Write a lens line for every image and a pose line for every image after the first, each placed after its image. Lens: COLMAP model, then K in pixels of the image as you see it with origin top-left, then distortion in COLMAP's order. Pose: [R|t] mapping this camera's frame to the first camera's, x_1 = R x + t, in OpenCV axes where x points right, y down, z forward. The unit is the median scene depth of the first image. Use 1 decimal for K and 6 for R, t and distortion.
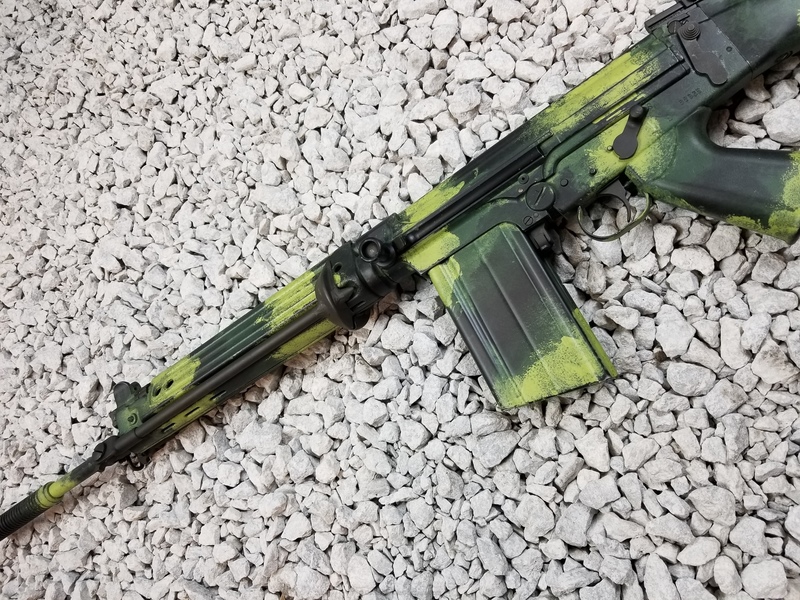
lens RADIAL K [[624.4, 0, 400.6], [0, 624.4, 287.3], [0, 0, 1]] dist [0.071464, -0.146624]
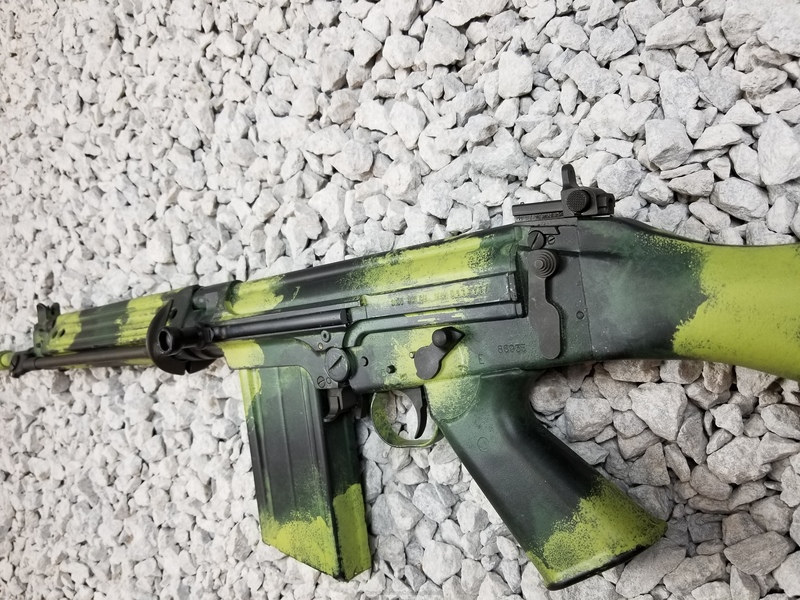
lens RADIAL K [[637.4, 0, 400.0], [0, 637.4, 300.0], [0, 0, 1]] dist [0.013074, -0.065384]
pose [[0.929879, 0.314418, -0.190963, 0.376869], [-0.213961, 0.884535, 0.414509, -0.505979], [0.299243, -0.344585, 0.889784, 0.280836]]
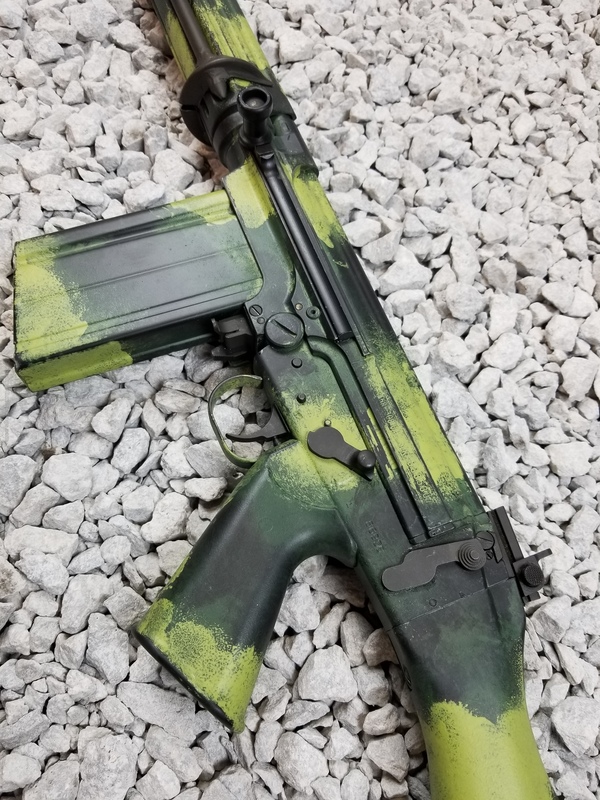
lens RADIAL K [[637.4, 0, 308.5], [0, 637.4, 404.8], [0, 0, 1]] dist [0.013074, -0.065384]
pose [[-0.149679, 0.988663, 0.011872, 0.259592], [-0.982443, -0.150068, 0.110843, -0.234110], [0.111368, 0.004927, 0.993767, 0.238463]]
